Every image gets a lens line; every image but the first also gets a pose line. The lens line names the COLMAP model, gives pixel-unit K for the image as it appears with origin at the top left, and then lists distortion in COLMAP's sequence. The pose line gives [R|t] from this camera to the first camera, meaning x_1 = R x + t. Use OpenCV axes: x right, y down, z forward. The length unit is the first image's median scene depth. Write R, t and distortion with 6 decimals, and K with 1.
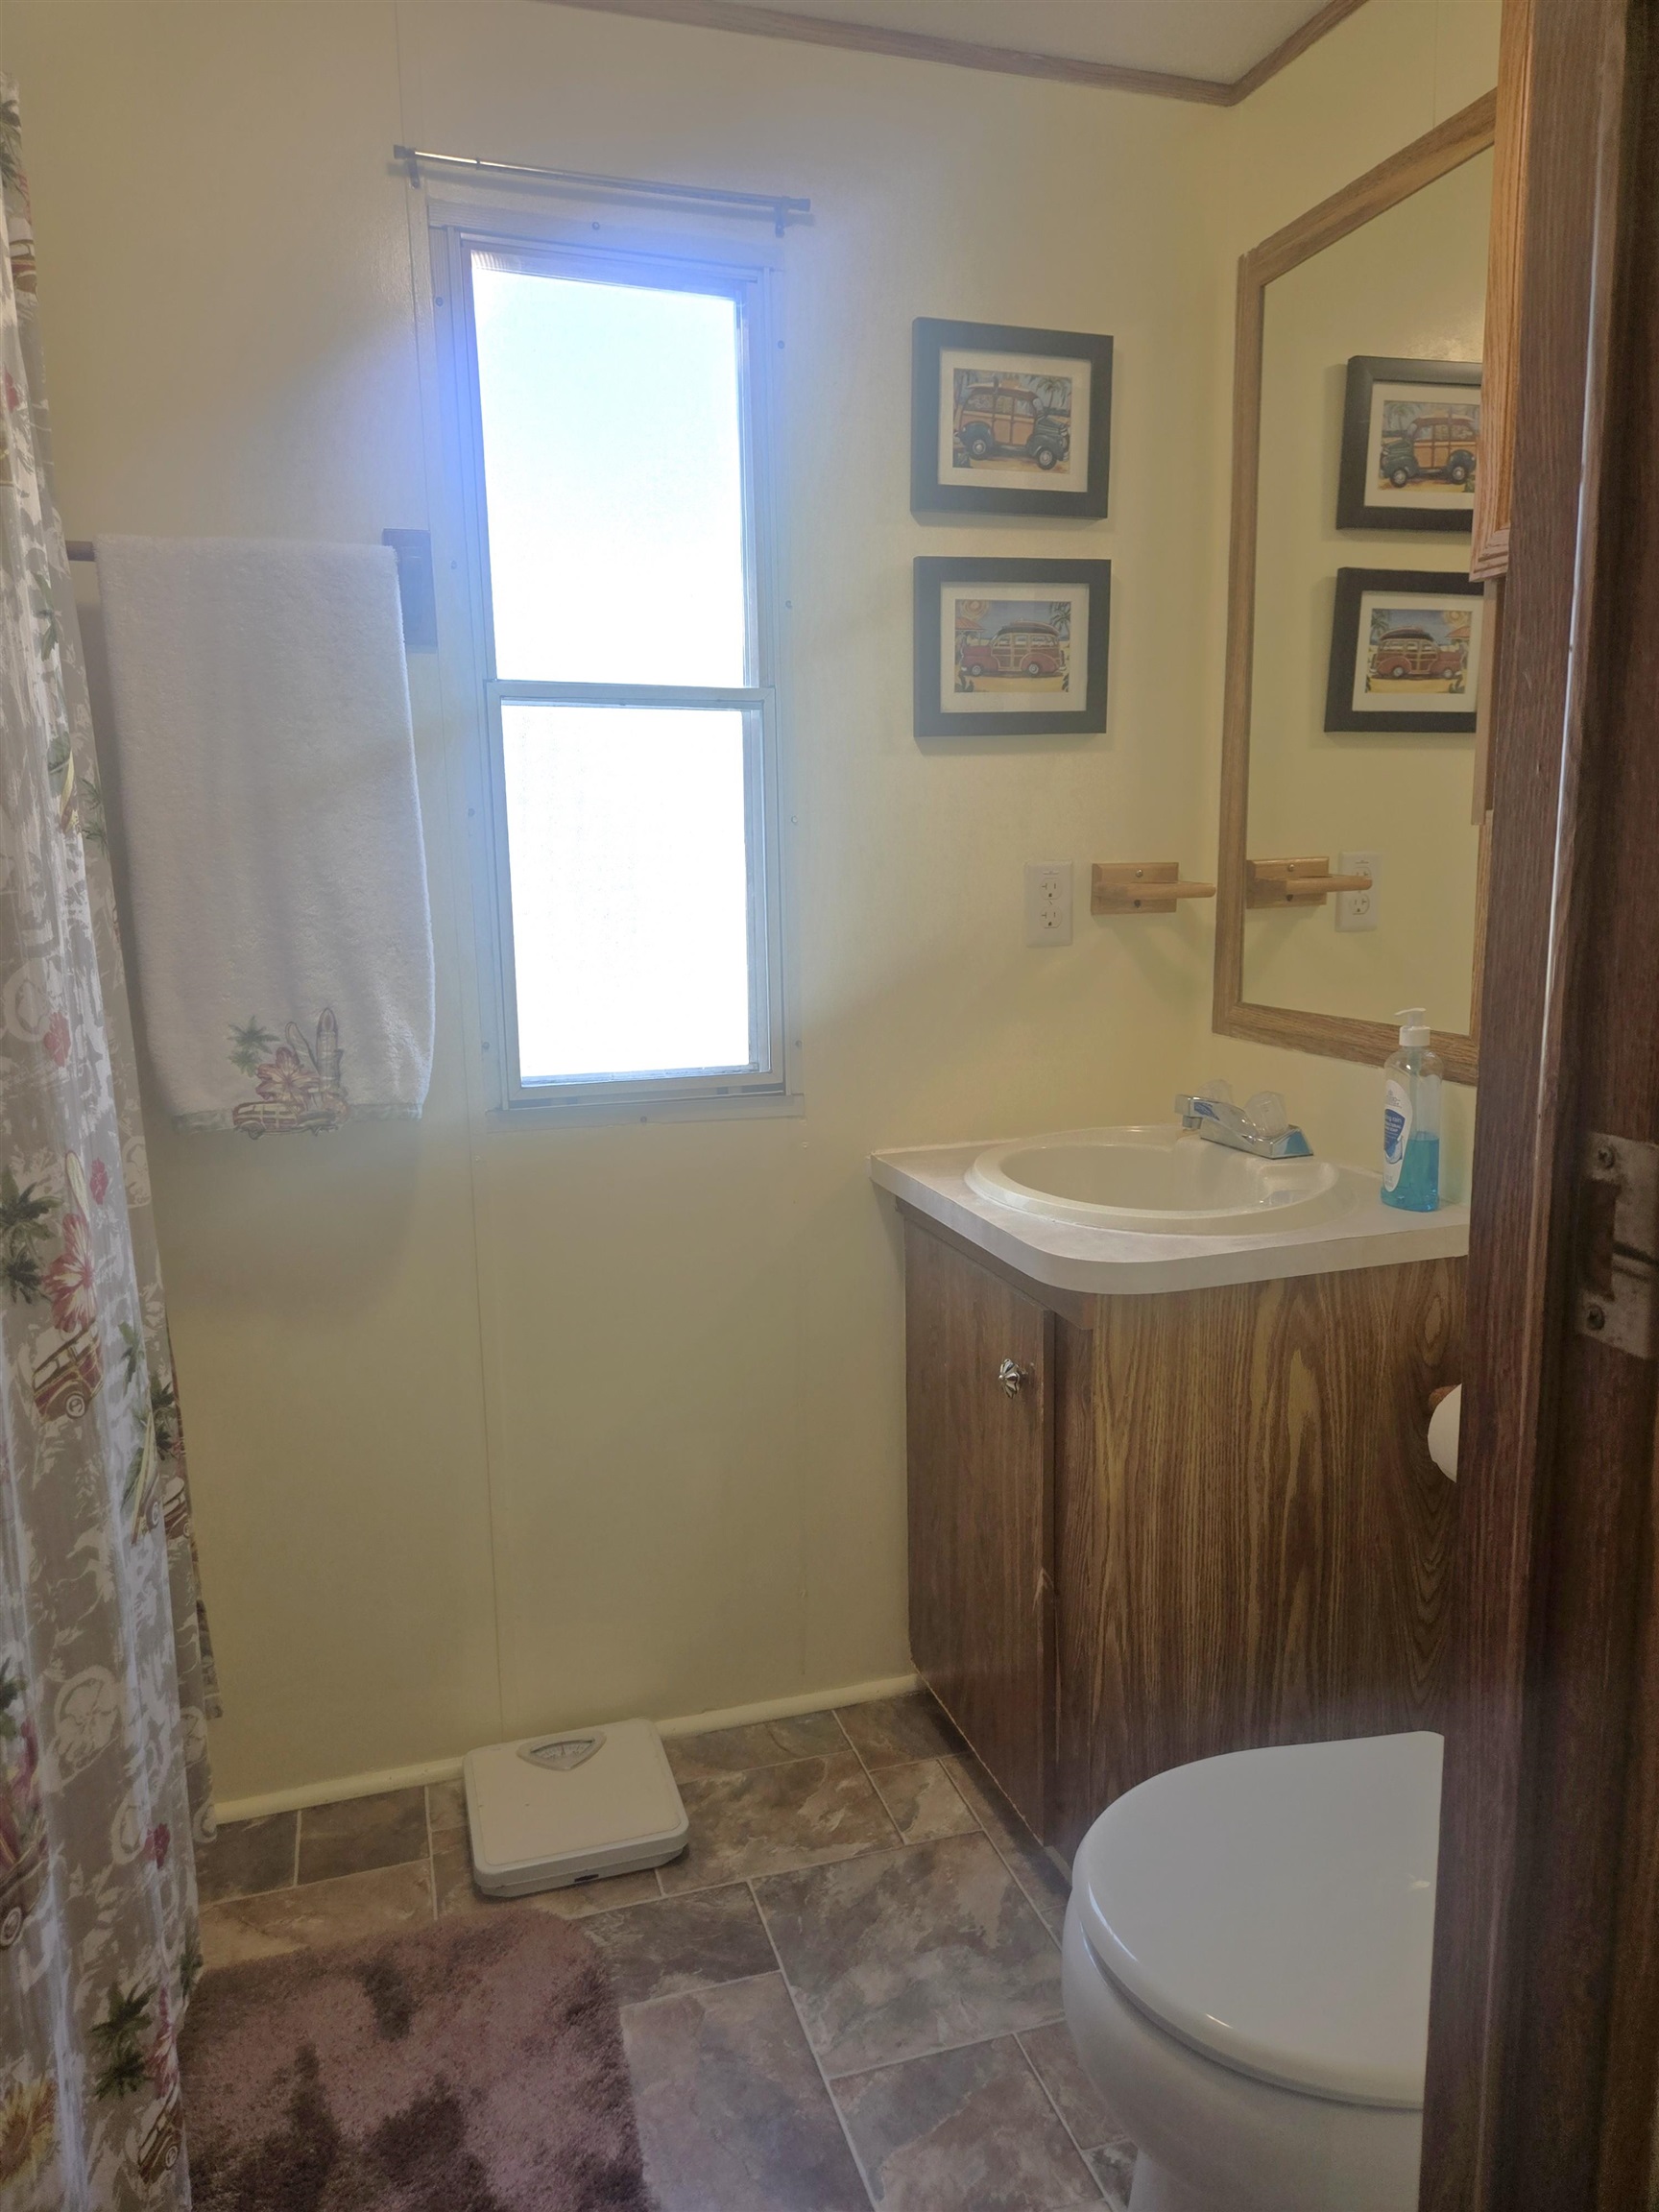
lens RADIAL K [[1525.7, 0, 830.5], [0, 1525.7, 1054.4], [0, 0, 1]] dist [0.076941, -0.054984]
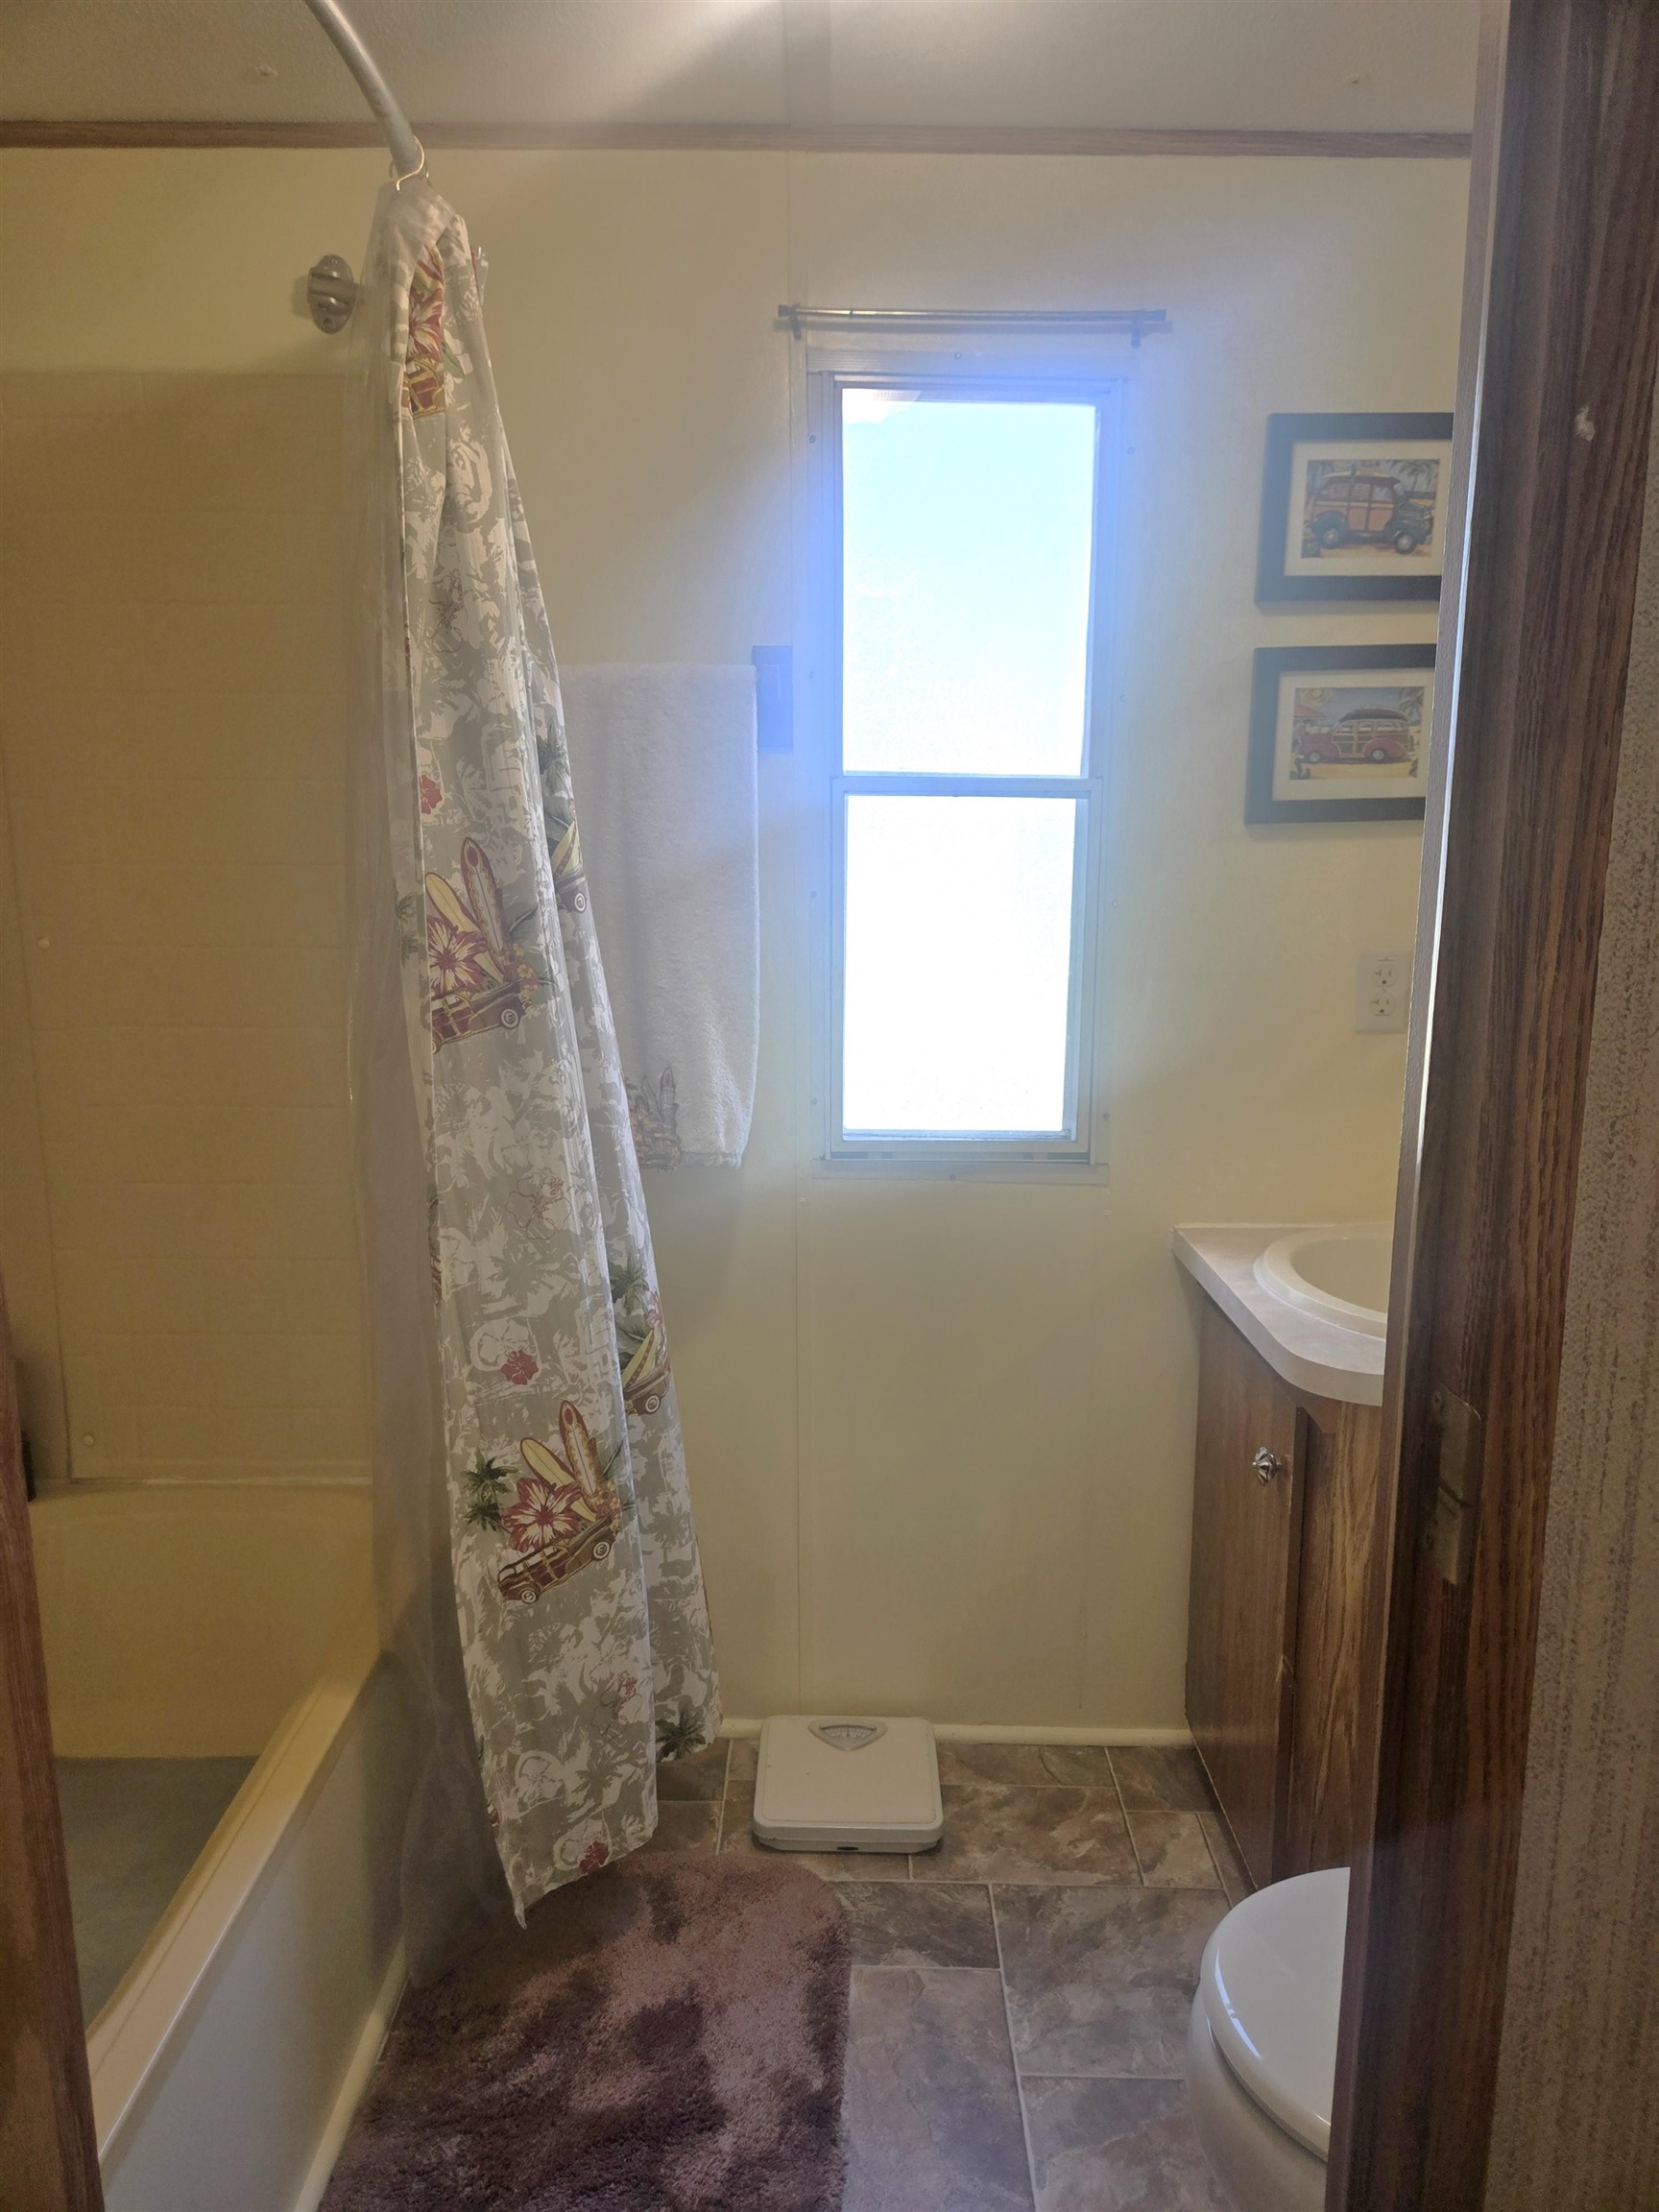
lens RADIAL K [[1525.7, 0, 833.1], [0, 1525.7, 1097.8], [0, 0, 1]] dist [0.076941, -0.054984]
pose [[0.953741, 0.071568, -0.291988, 0.115587], [-0.063608, 0.997301, 0.036677, -0.050457], [0.293824, -0.016407, 0.955719, -0.063927]]
